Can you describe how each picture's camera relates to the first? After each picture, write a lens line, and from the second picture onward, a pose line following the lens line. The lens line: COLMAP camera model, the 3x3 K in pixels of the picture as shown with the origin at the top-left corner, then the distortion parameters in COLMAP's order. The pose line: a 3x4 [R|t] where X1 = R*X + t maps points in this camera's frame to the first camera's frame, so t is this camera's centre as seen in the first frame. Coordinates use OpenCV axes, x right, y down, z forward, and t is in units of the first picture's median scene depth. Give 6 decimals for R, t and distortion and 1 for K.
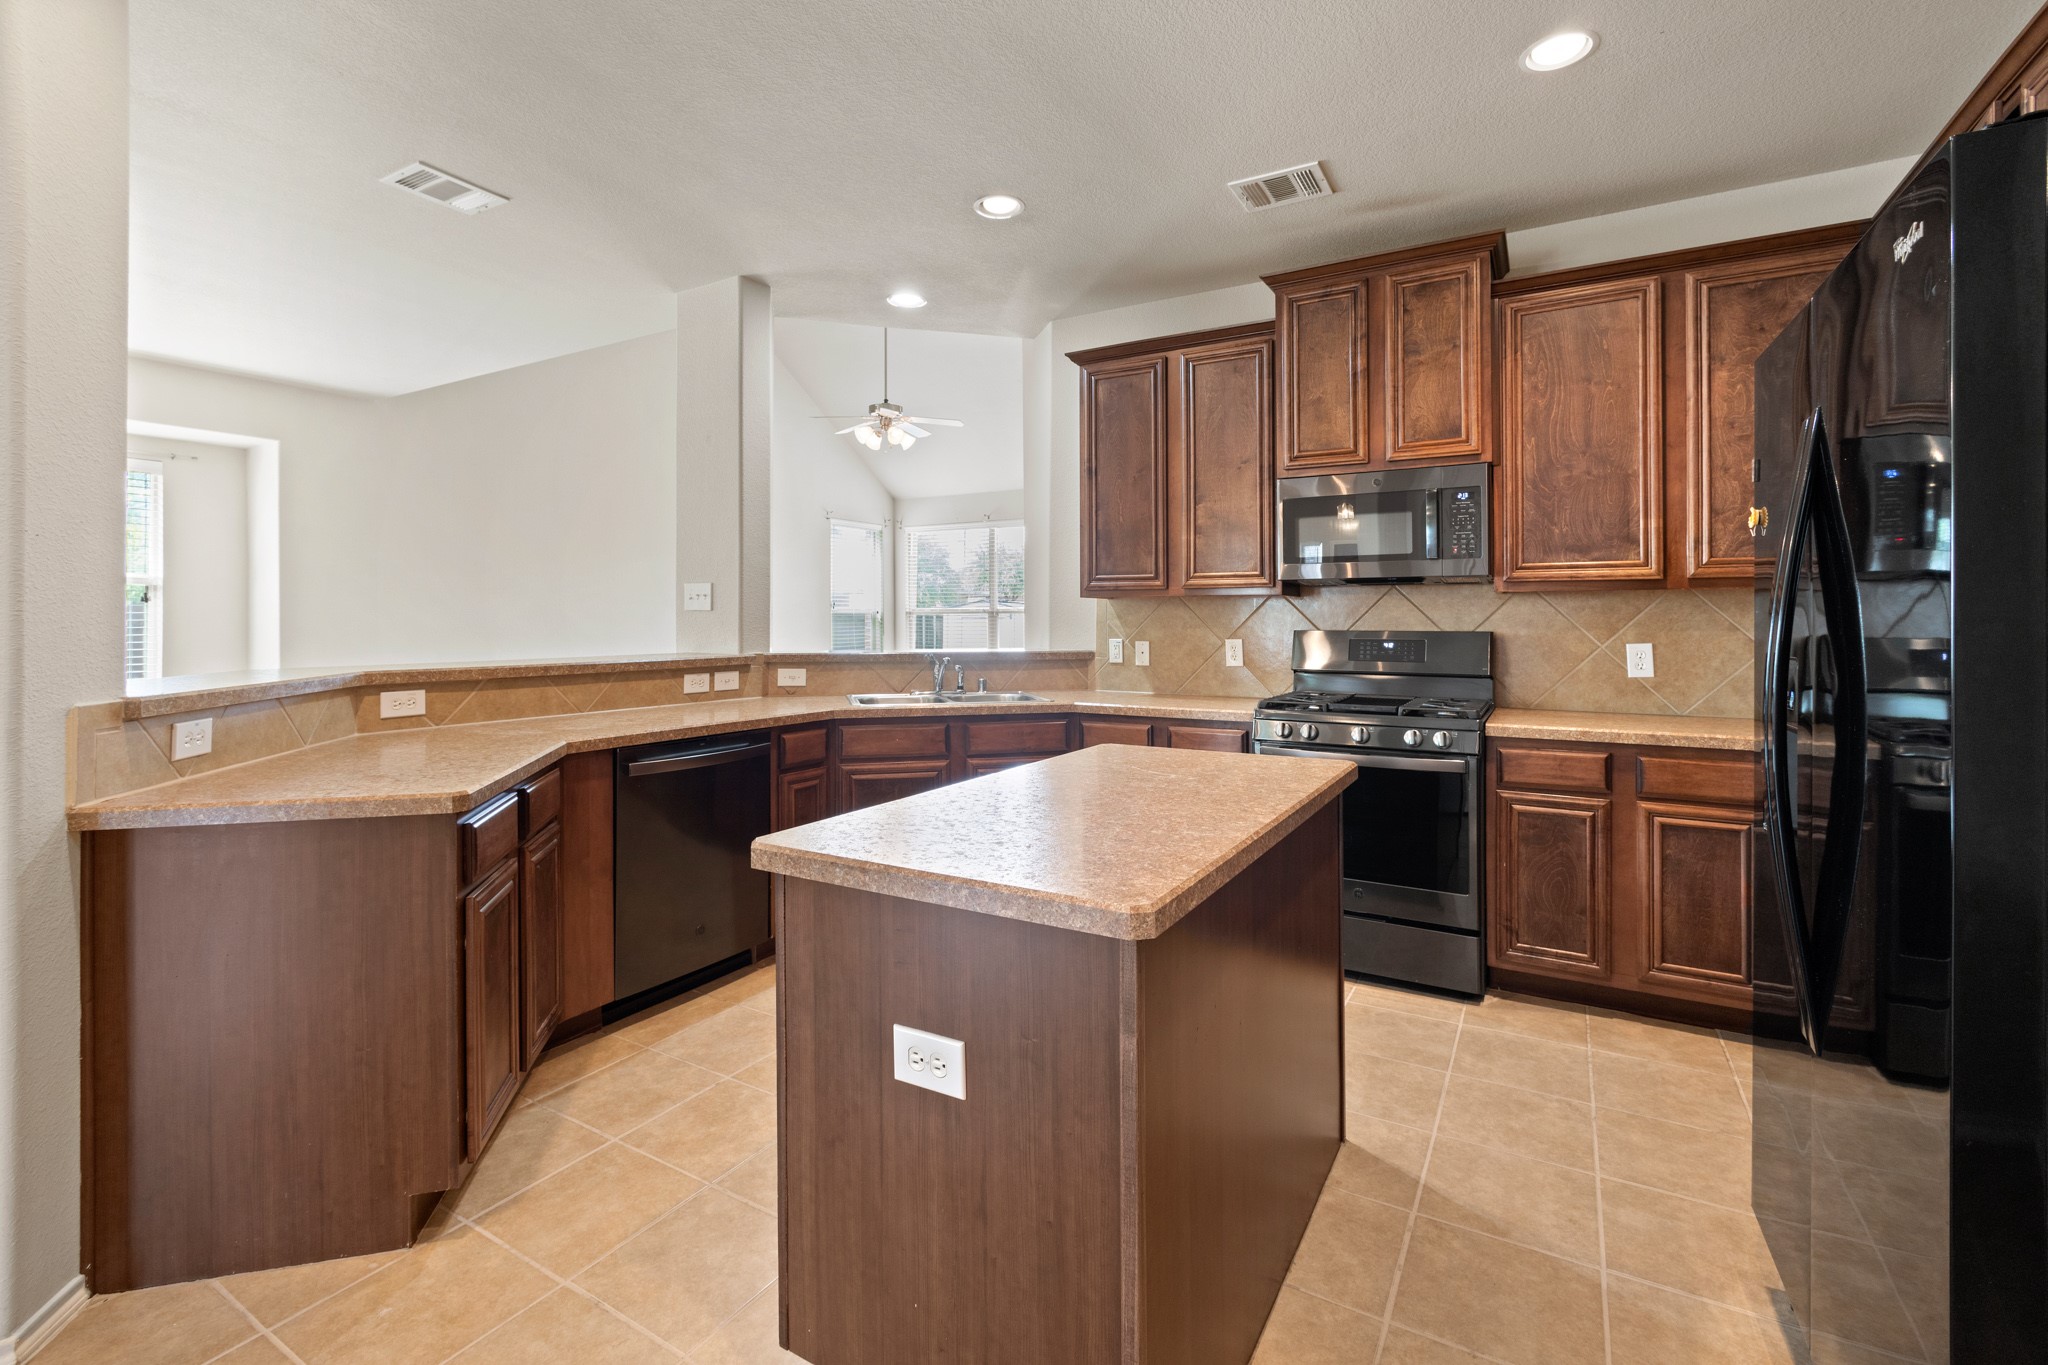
lens RADIAL K [[893.1, 0, 1035.8], [0, 893.1, 621.5], [0, 0, 1]] dist [-0.008974, -0.000056]
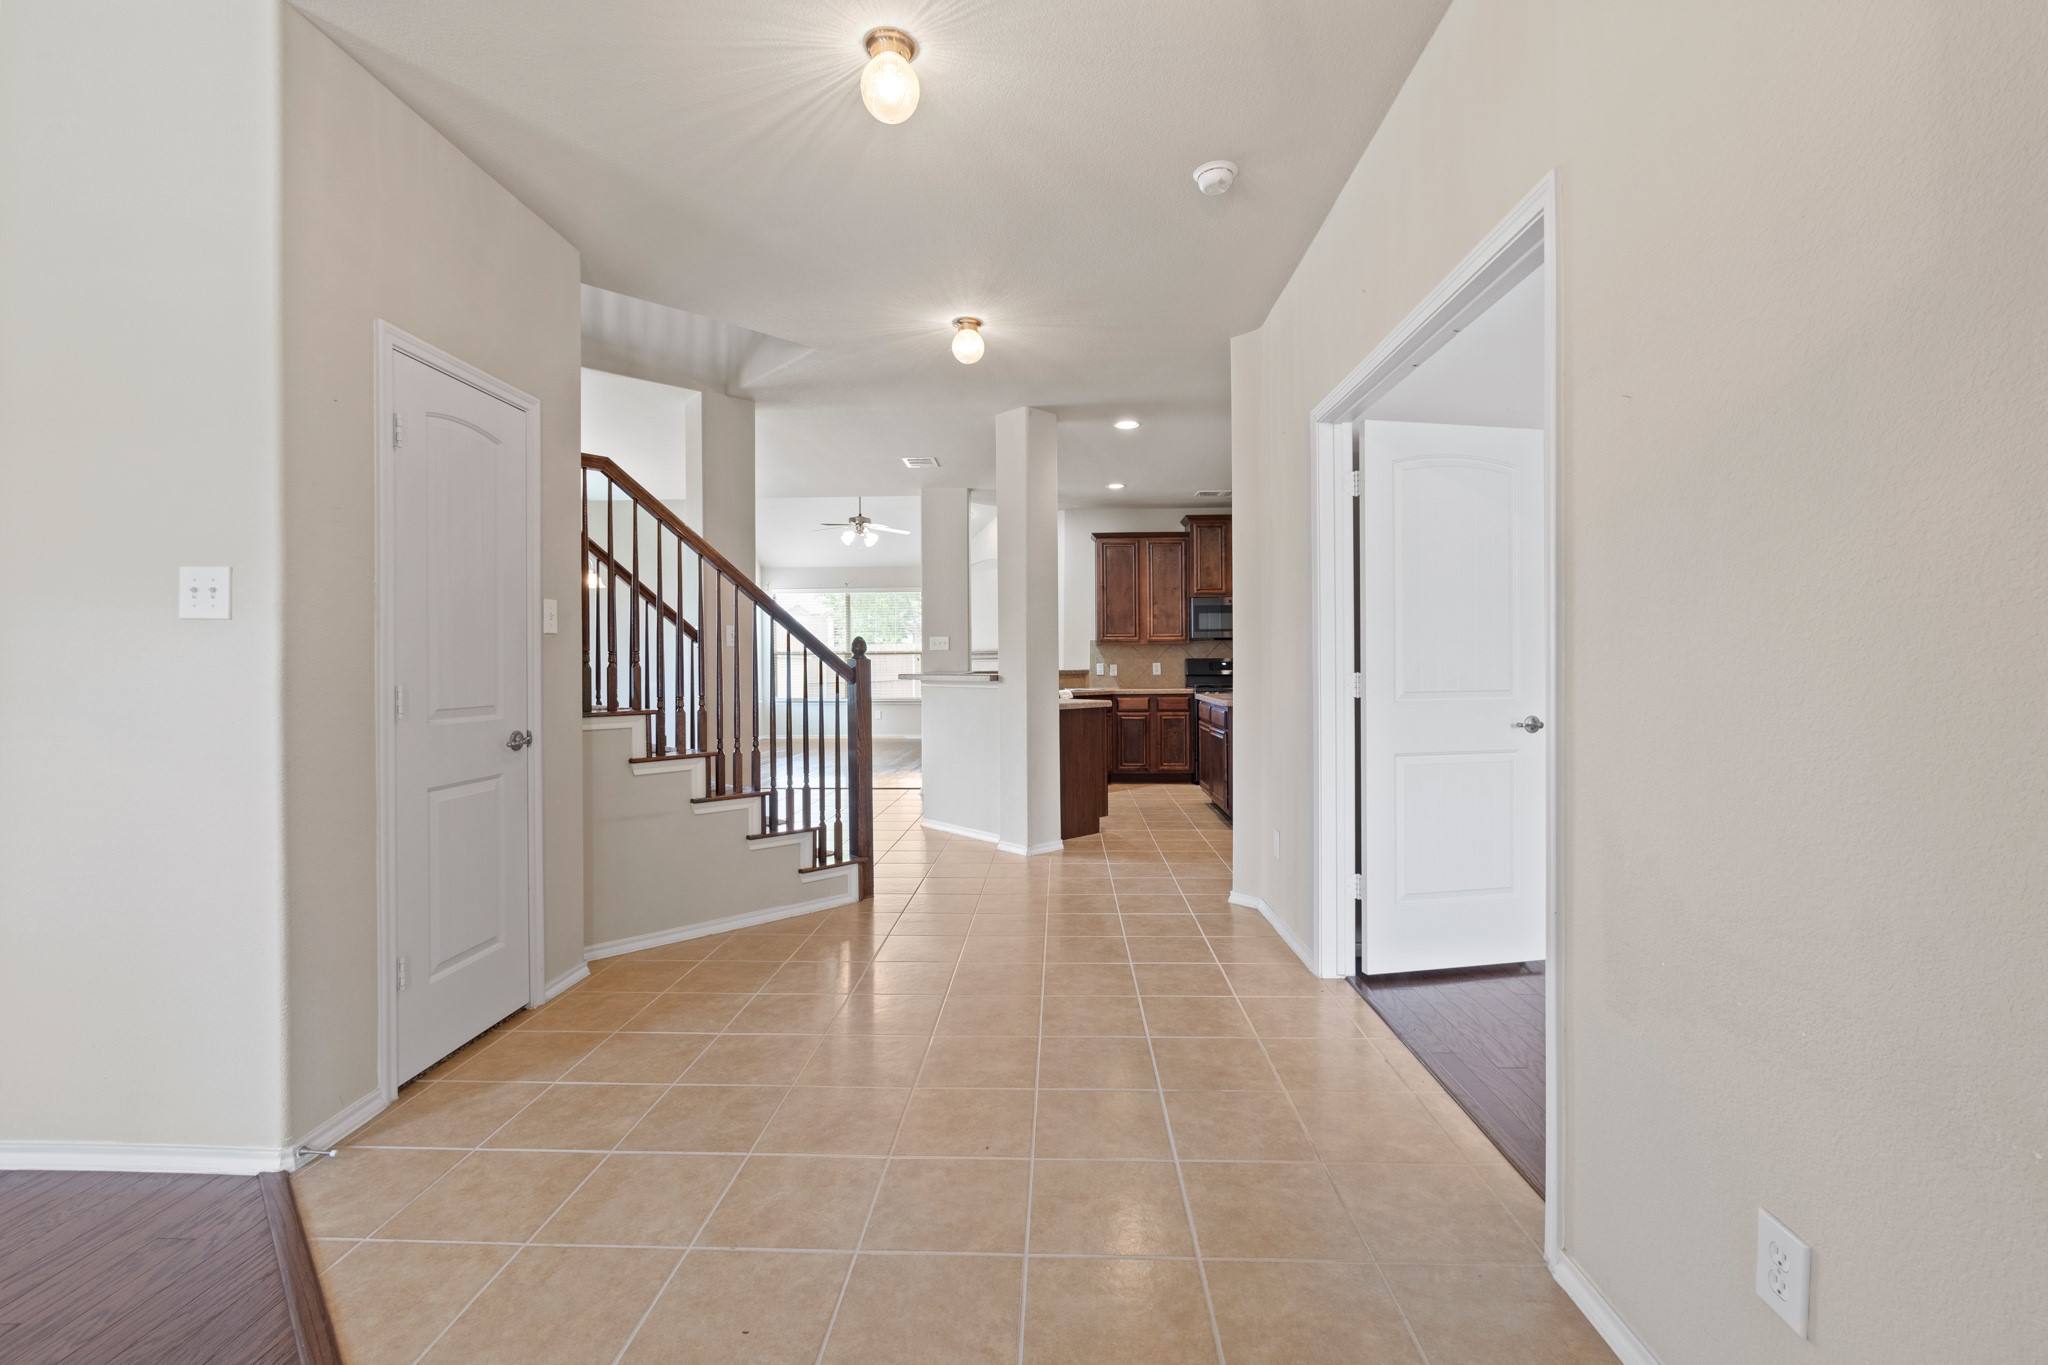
lens RADIAL K [[893.1, 0, 1023.1], [0, 893.1, 675.1], [0, 0, 1]] dist [-0.008974, -0.000056]
pose [[0.888510, -0.013162, 0.458669, -1.263872], [0.009664, 0.999904, 0.009974, 0.027922], [-0.458756, -0.004430, 0.888551, -0.980496]]
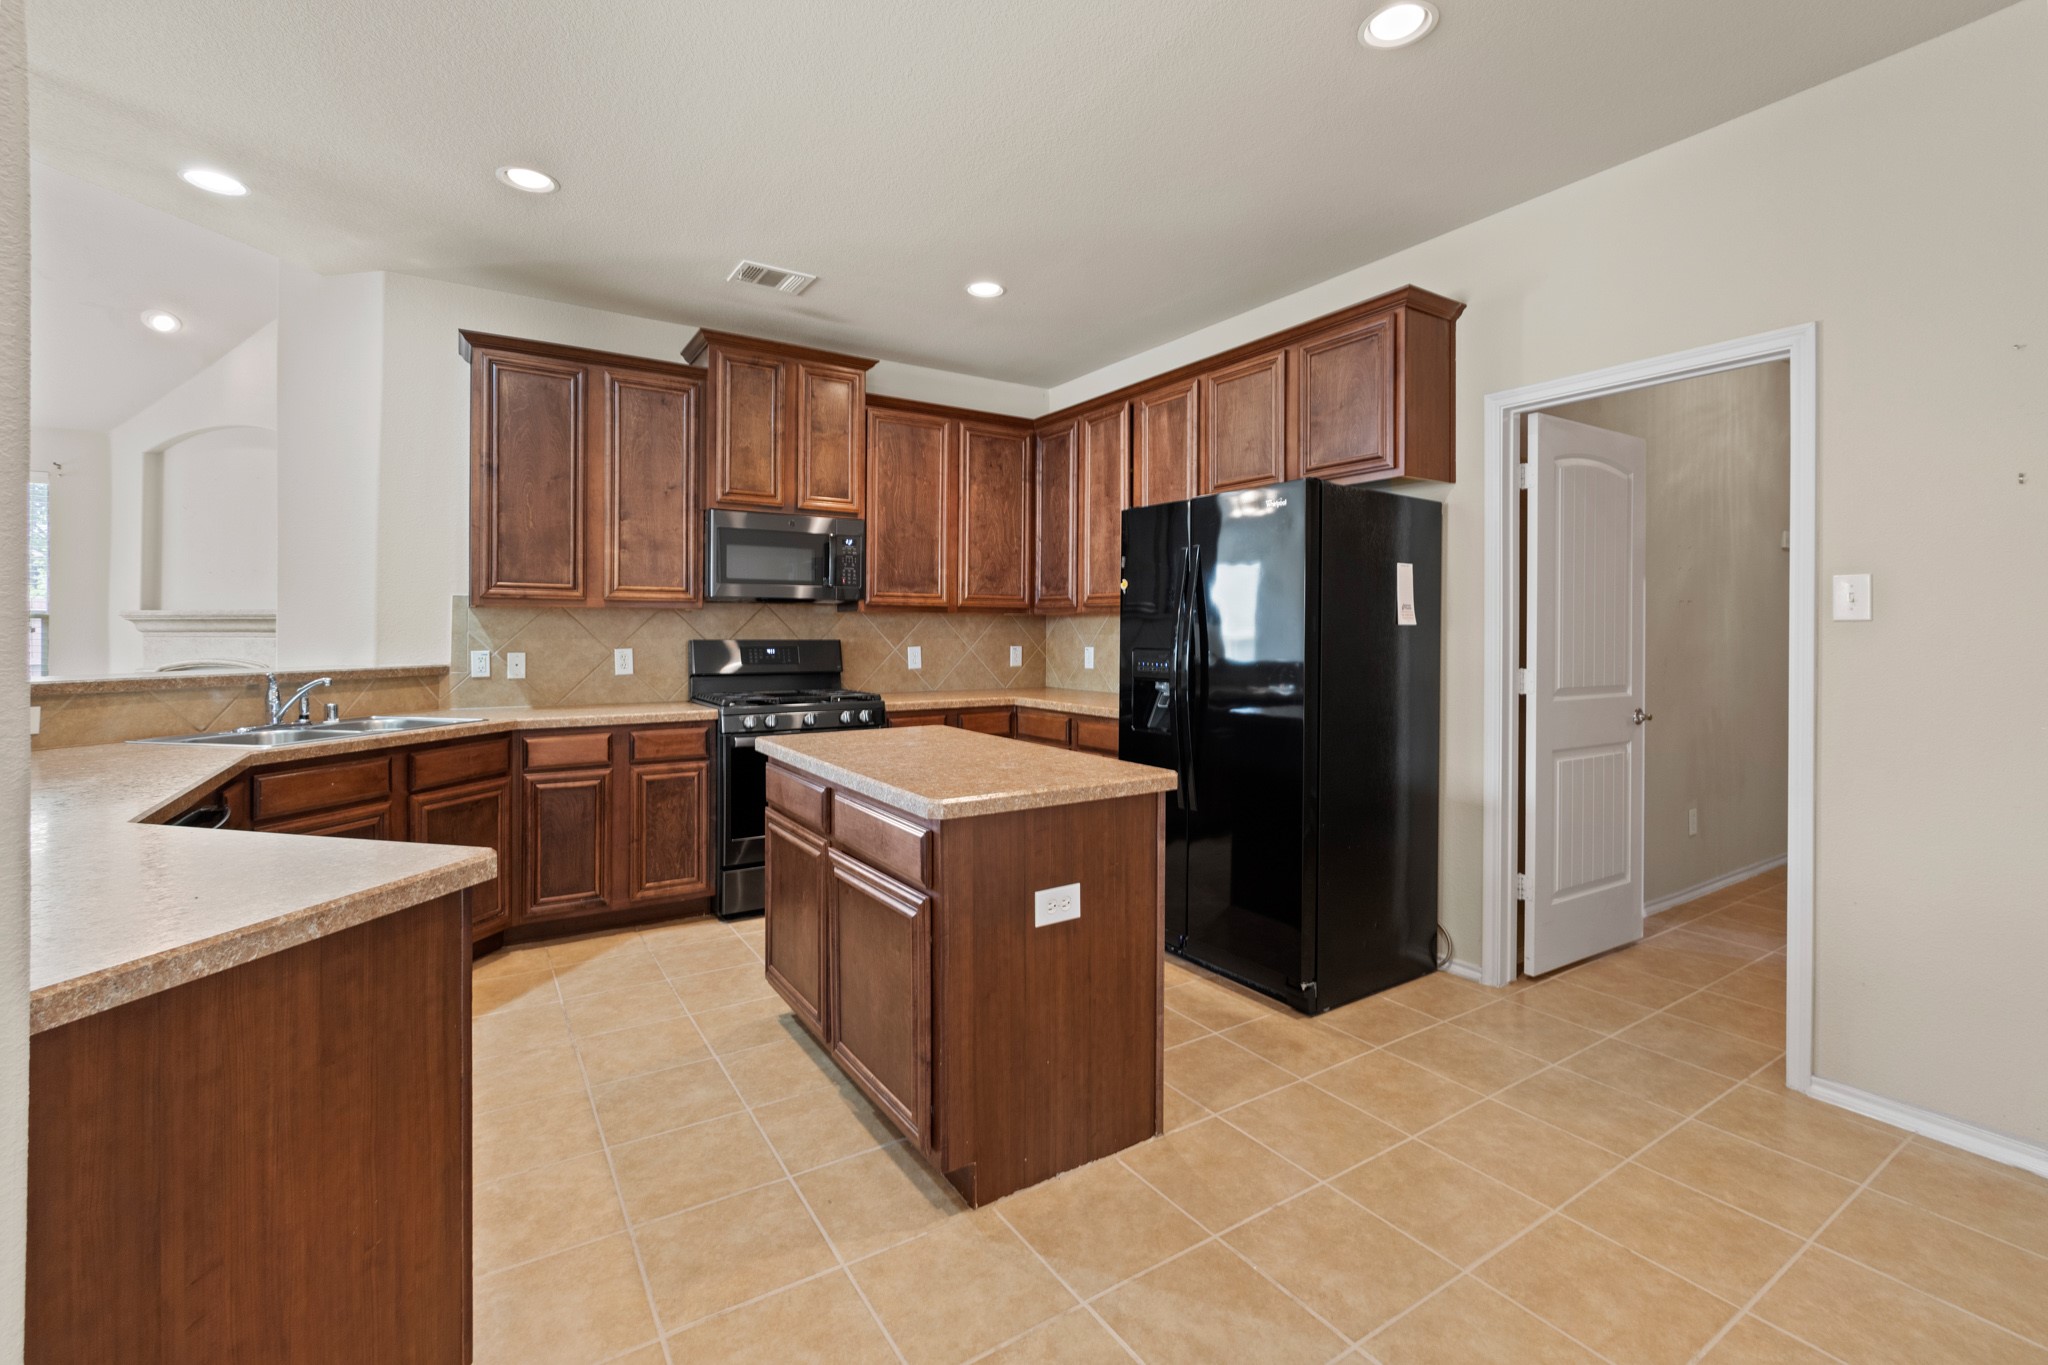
lens RADIAL K [[893.1, 0, 1027.4], [0, 893.1, 632.3], [0, 0, 1]] dist [-0.008974, -0.000056]
pose [[0.455833, 0.000325, 0.890065, -0.553999], [-0.003051, 0.999995, 0.001198, -0.002693], [-0.890060, -0.003262, 0.455831, 0.105728]]
